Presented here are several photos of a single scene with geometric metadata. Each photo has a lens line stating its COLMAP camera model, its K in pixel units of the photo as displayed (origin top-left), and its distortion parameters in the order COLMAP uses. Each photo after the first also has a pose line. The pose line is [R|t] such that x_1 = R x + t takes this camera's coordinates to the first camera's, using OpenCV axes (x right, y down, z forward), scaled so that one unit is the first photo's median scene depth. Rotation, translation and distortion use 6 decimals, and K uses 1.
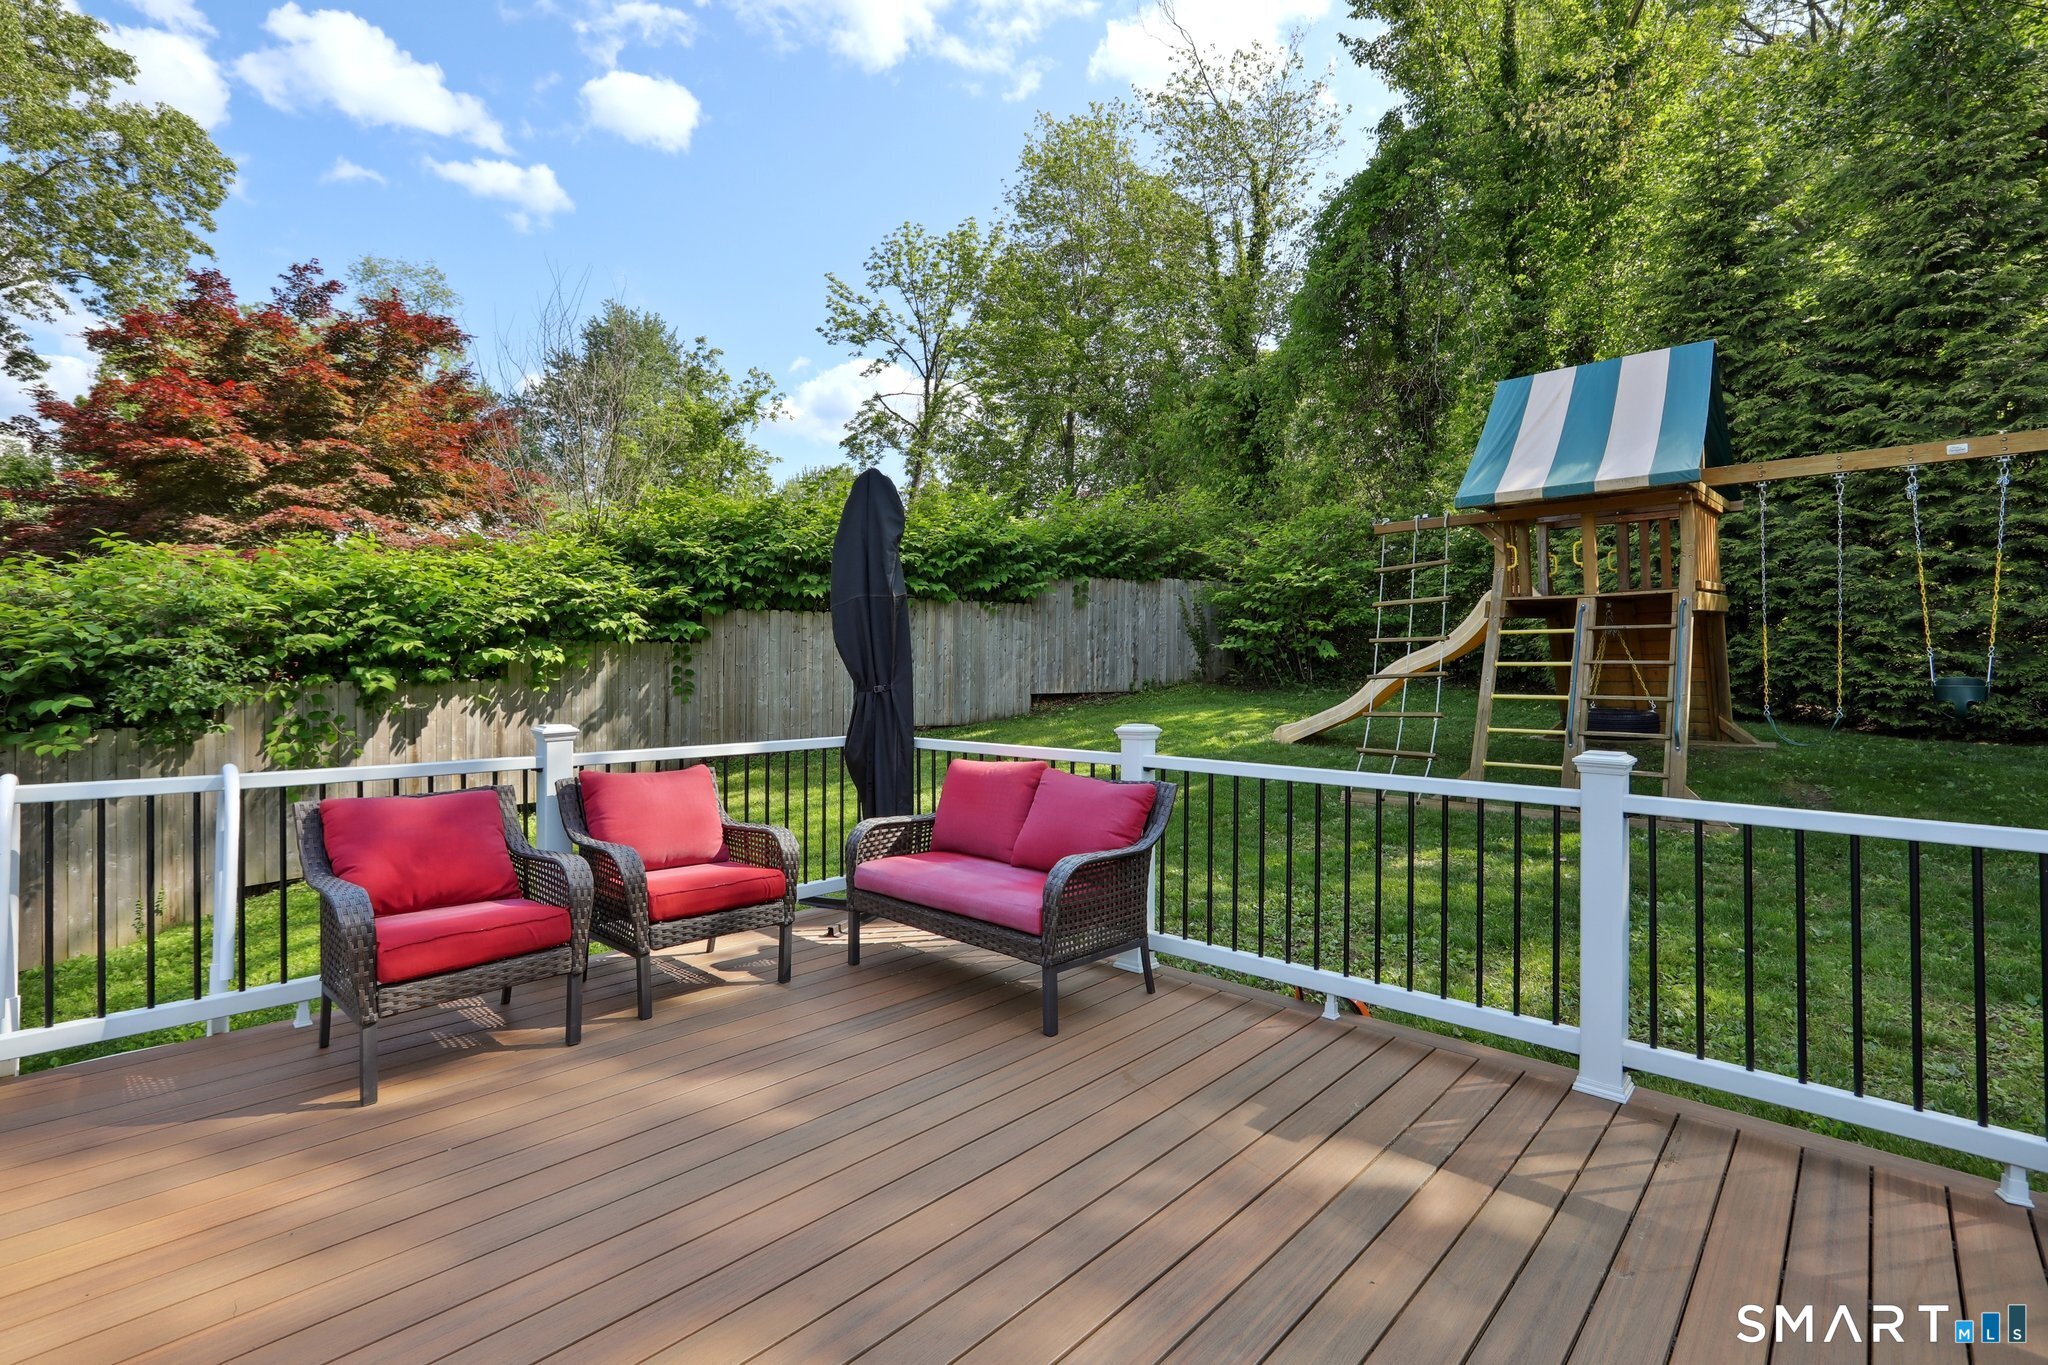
lens RADIAL K [[955.8, 0, 1049.0], [0, 955.8, 642.5], [0, 0, 1]] dist [-0.066979, 0.026908]
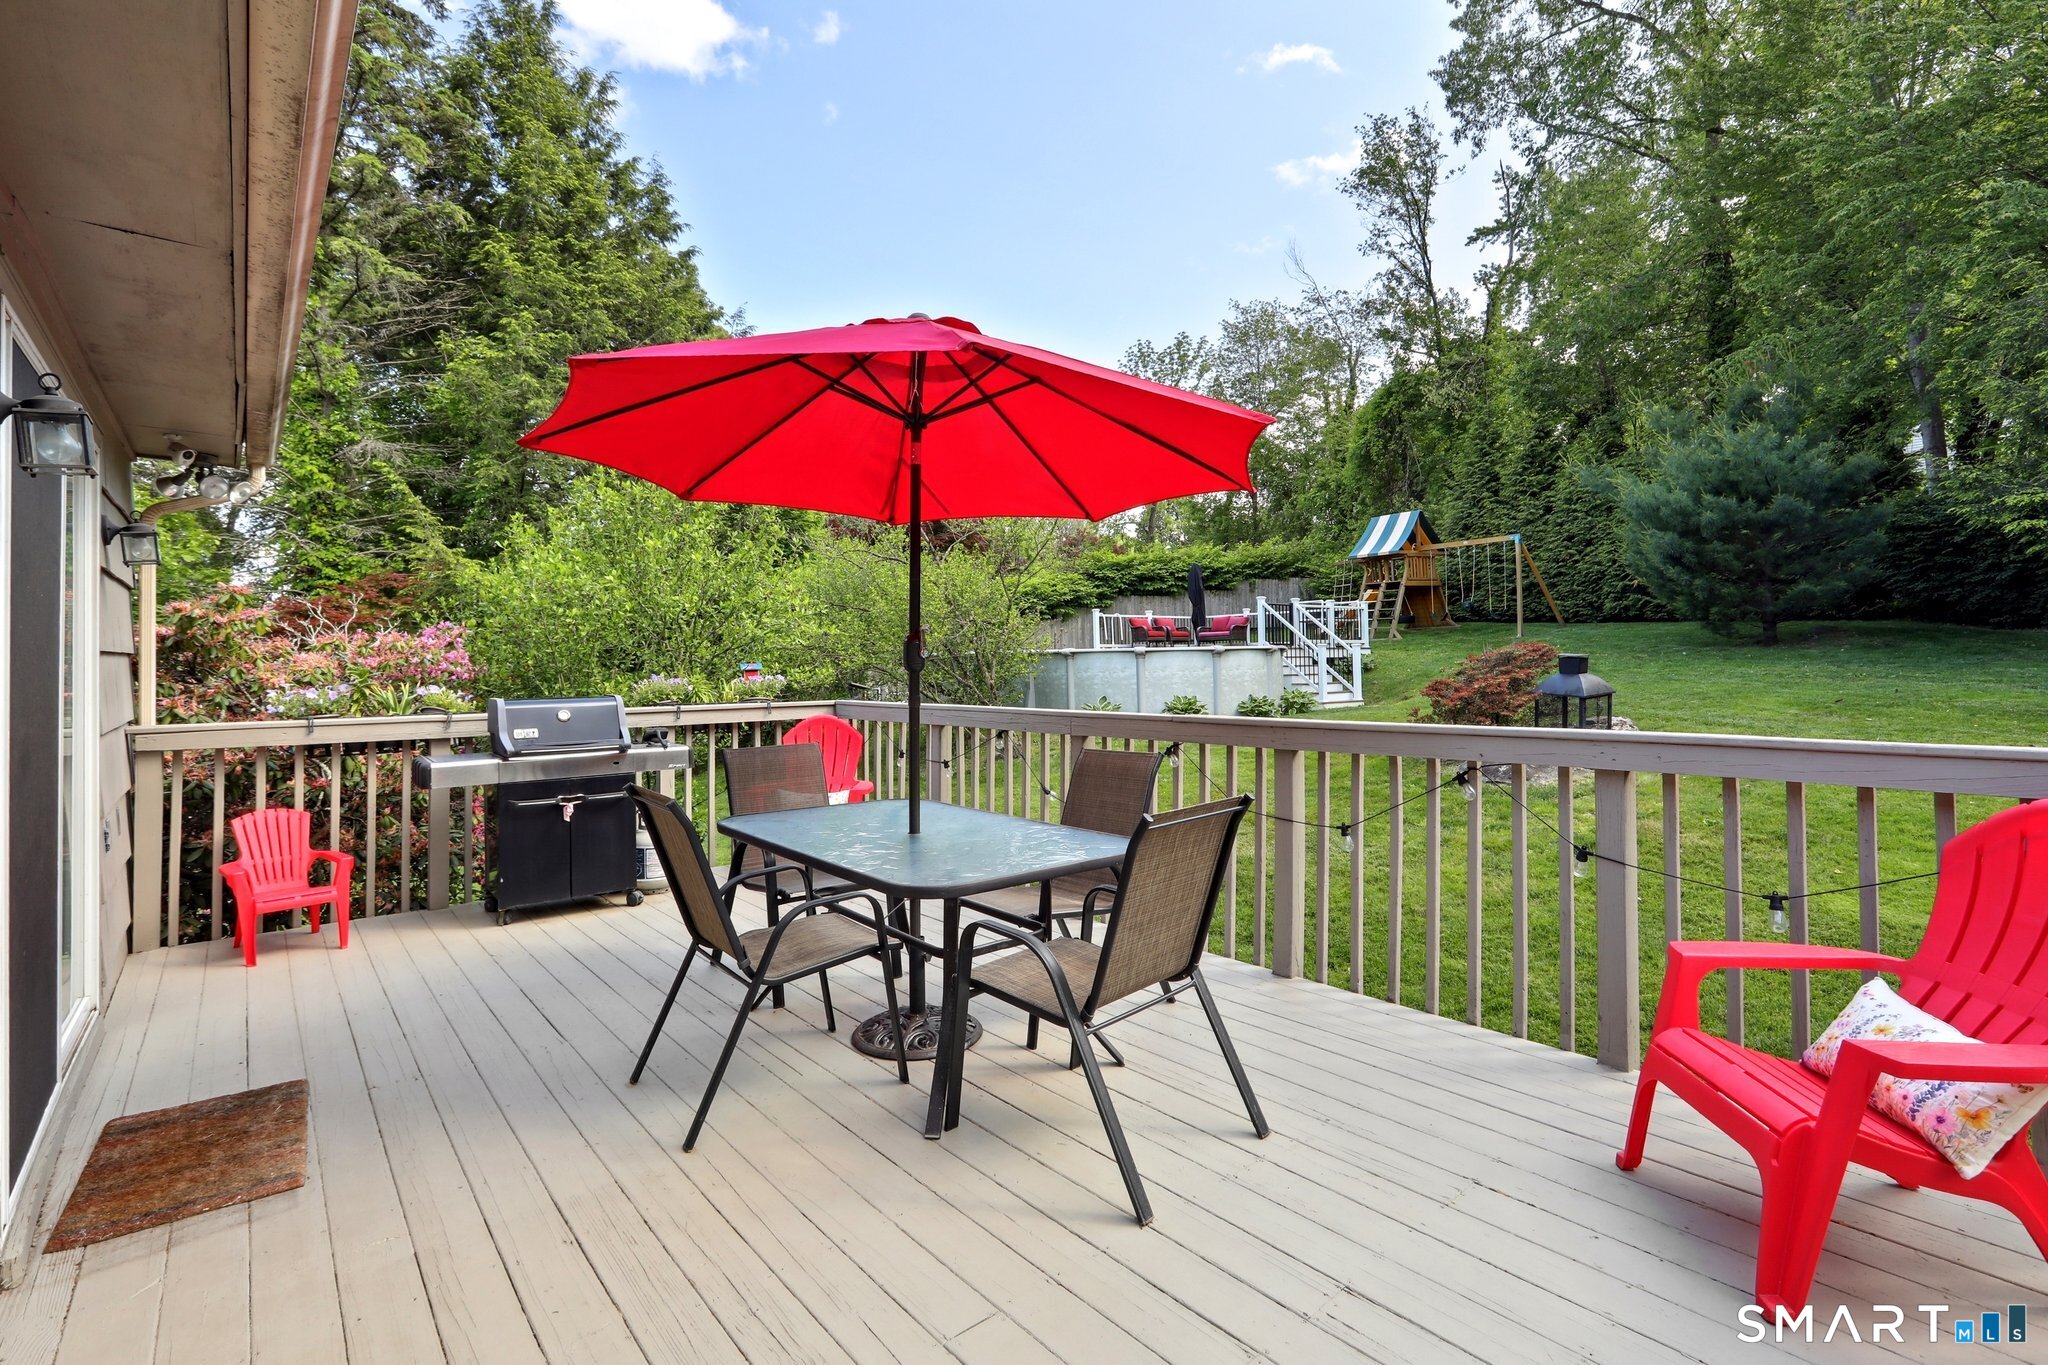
lens RADIAL K [[955.8, 0, 1049.0], [0, 955.8, 642.5], [0, 0, 1]] dist [-0.066979, 0.026908]
pose [[0.976947, -0.019272, -0.212609, 0.033991], [0.020686, 0.999776, 0.004427, 0.058286], [0.212476, -0.008723, 0.977127, -1.210547]]
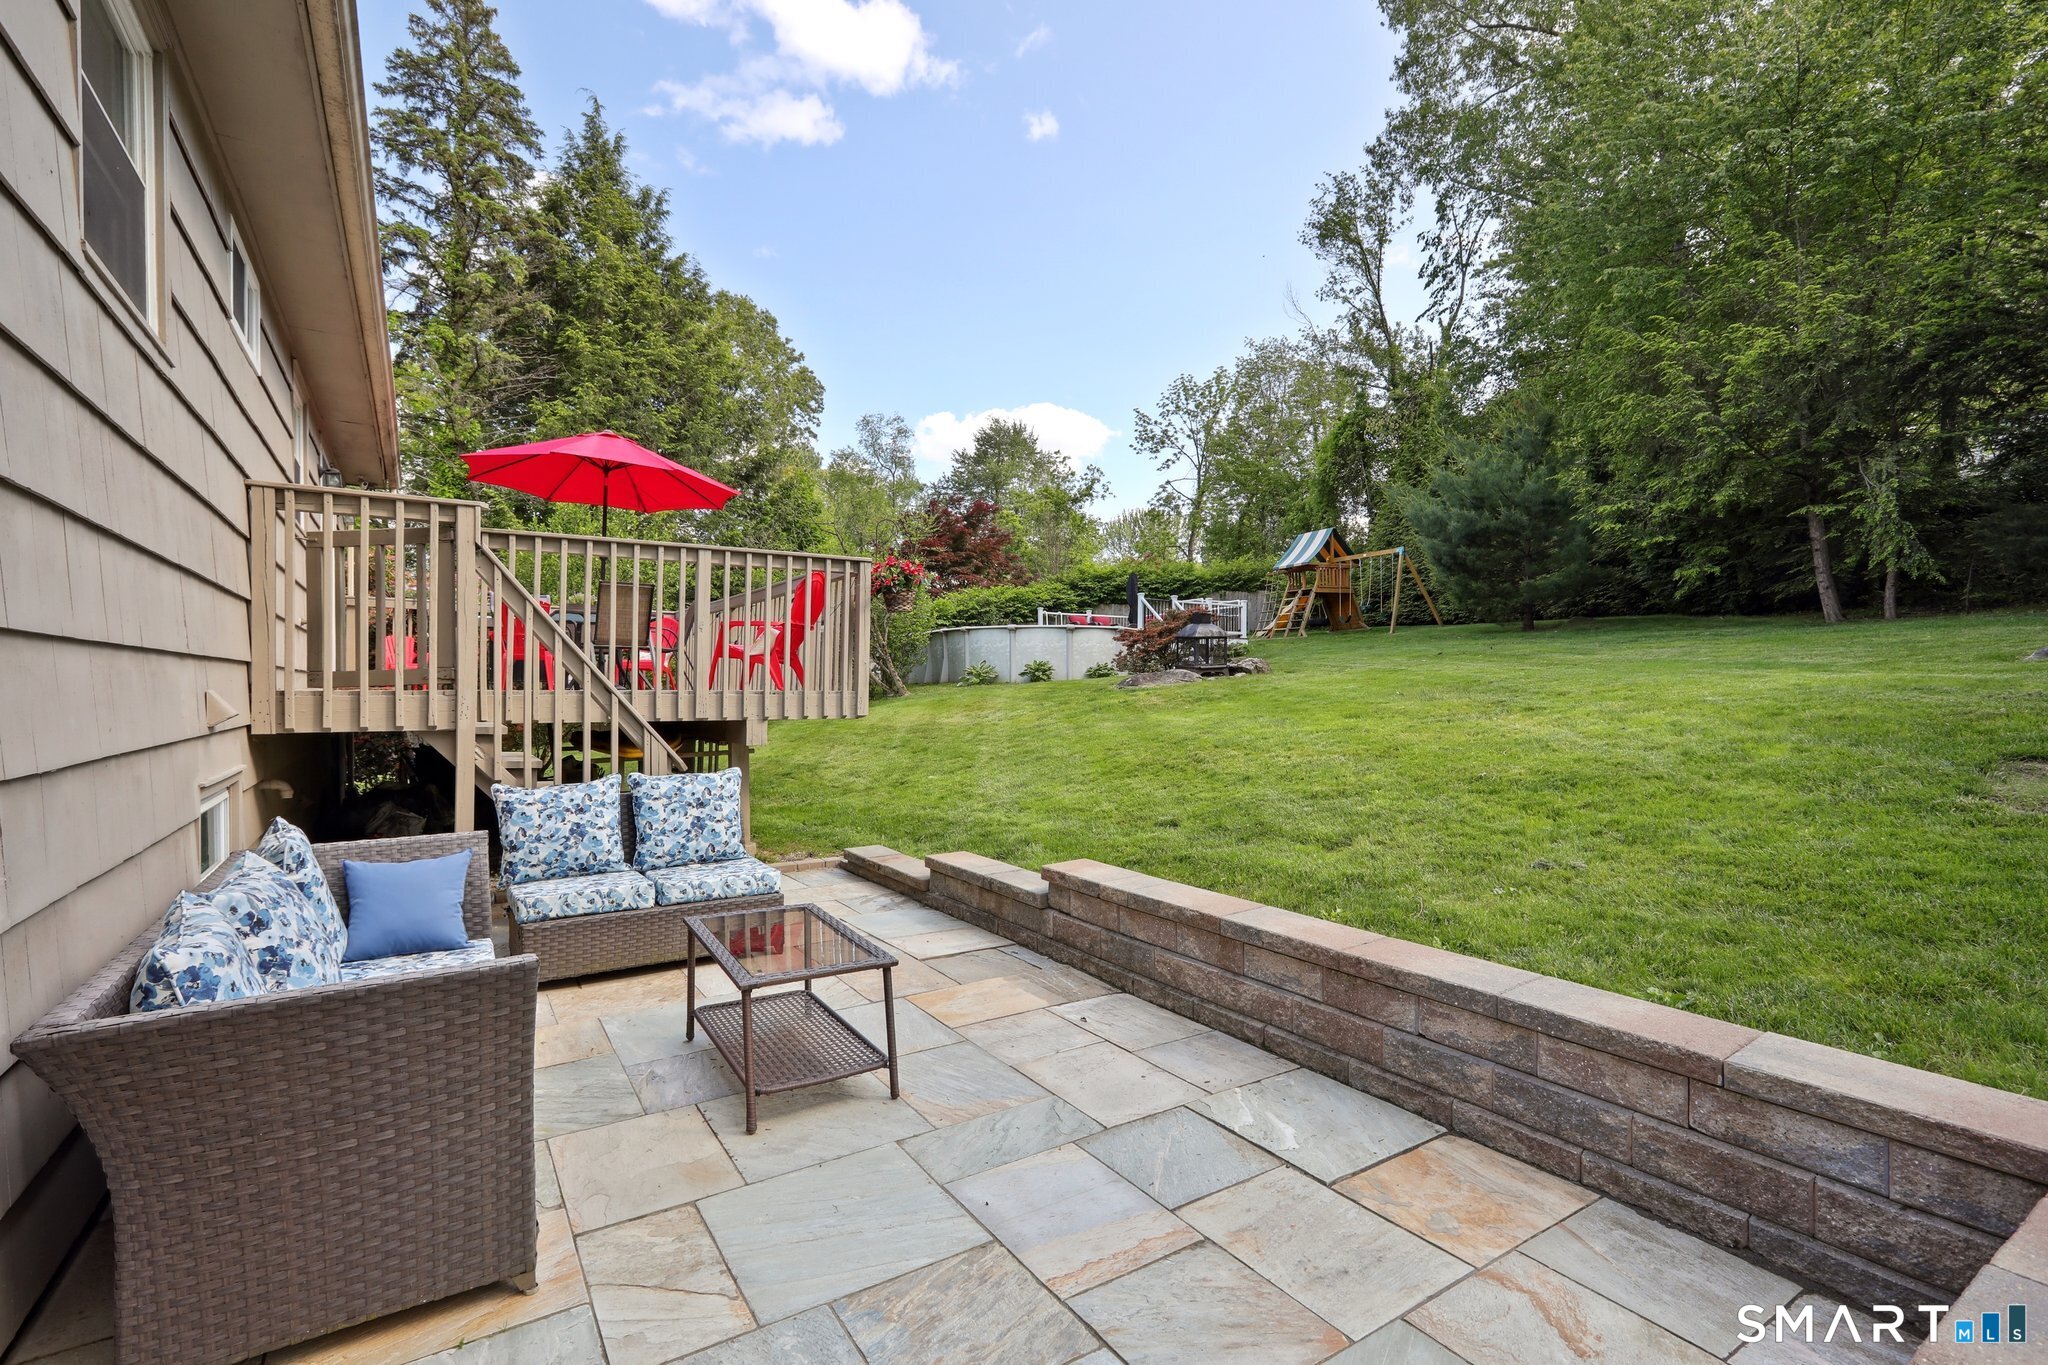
lens RADIAL K [[945.4, 0, 1031.0], [0, 945.4, 687.9], [0, 0, 1]] dist [-0.052752, 0.037732]
pose [[0.939673, 0.005530, -0.342029, 0.371684], [0.002018, 0.999762, 0.021711, 0.124957], [0.342068, -0.021091, 0.939439, -1.440449]]
